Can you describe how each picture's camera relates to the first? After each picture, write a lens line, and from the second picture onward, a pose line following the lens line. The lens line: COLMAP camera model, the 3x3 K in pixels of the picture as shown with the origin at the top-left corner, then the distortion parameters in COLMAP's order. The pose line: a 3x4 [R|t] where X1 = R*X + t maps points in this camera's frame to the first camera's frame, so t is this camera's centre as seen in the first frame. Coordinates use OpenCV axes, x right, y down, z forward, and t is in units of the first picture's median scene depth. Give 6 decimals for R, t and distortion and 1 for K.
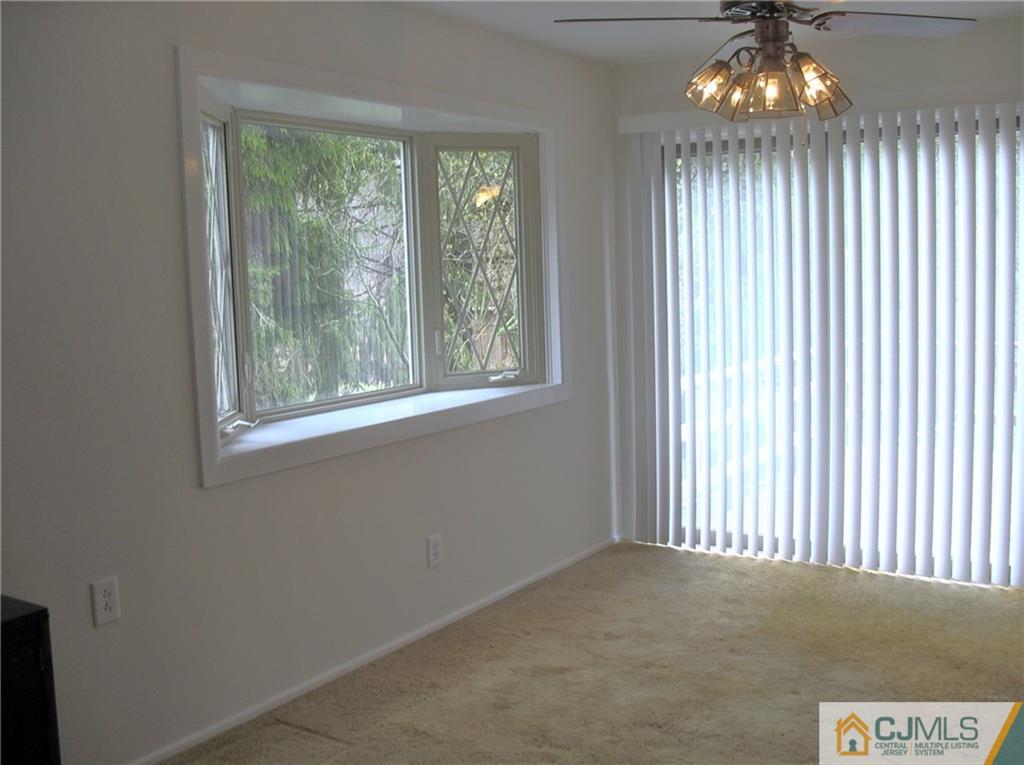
lens RADIAL K [[1077.0, 0, 515.5], [0, 1077.0, 379.6], [0, 0, 1]] dist [-0.146735, 0.000000]
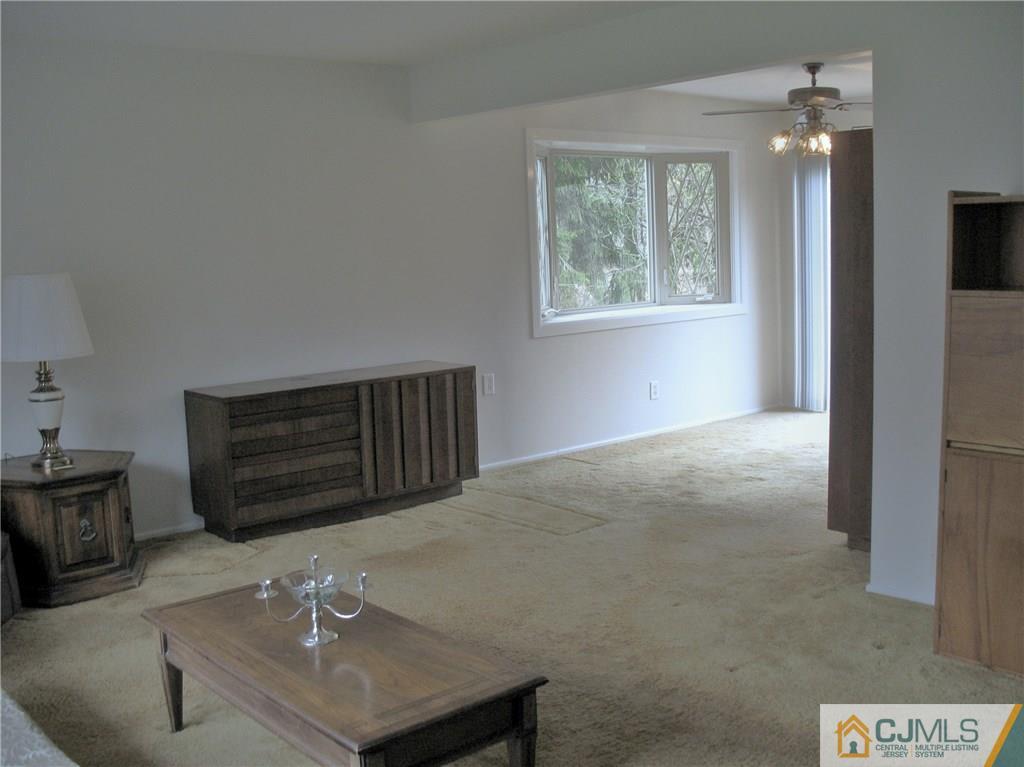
lens RADIAL K [[1077.0, 0, 512.6], [0, 1077.0, 384.5], [0, 0, 1]] dist [-0.146735, 0.000000]
pose [[0.960286, 0.034556, -0.276869, 0.193997], [-0.023646, 0.998810, 0.042651, 0.078953], [0.278013, -0.034410, 0.959961, -0.794761]]
